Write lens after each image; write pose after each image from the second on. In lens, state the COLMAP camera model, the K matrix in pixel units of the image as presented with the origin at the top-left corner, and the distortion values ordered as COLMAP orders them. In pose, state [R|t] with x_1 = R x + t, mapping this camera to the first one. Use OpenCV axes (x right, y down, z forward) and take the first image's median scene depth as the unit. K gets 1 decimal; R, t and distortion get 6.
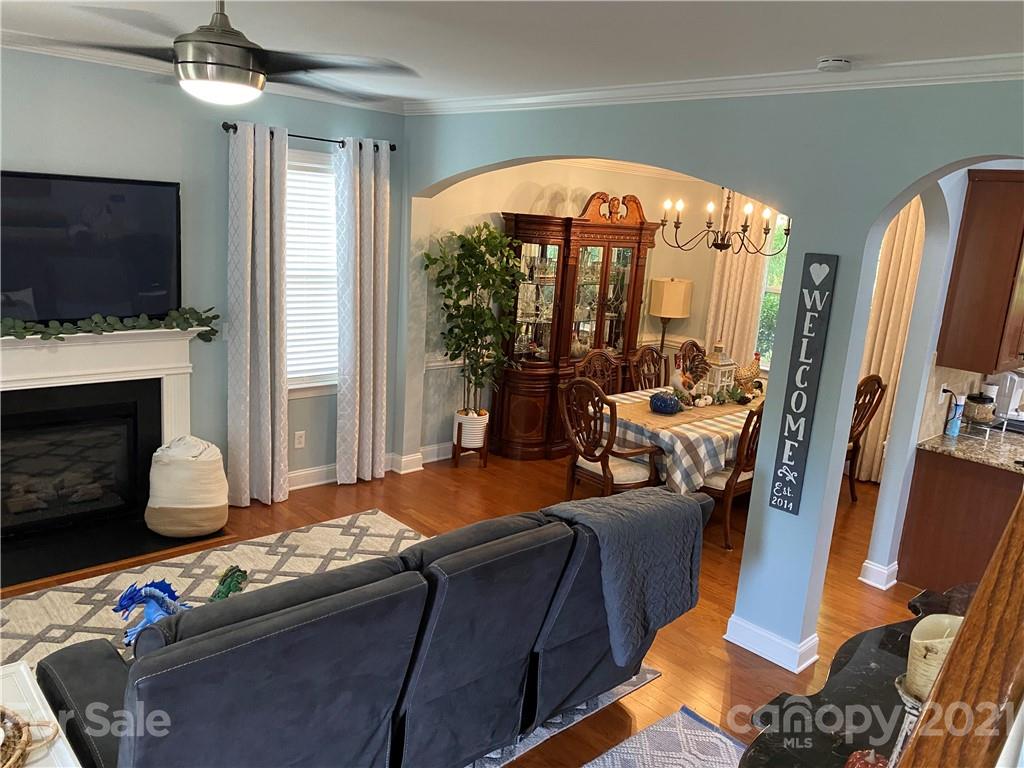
lens RADIAL K [[779.5, 0, 520.2], [0, 779.5, 385.6], [0, 0, 1]] dist [0.002596, -0.011591]
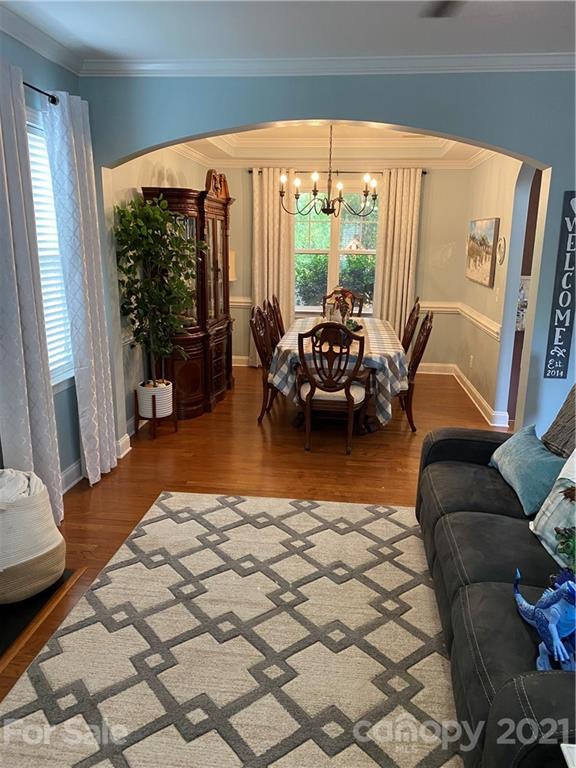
lens RADIAL K [[584.7, 0, 289.1], [0, 584.7, 388.9], [0, 0, 1]] dist [0.002596, -0.011591]
pose [[0.757970, -0.221352, 0.613584, -0.553317], [0.181054, 0.975094, 0.128109, -0.036575], [-0.626659, 0.013990, 0.779168, 0.377315]]
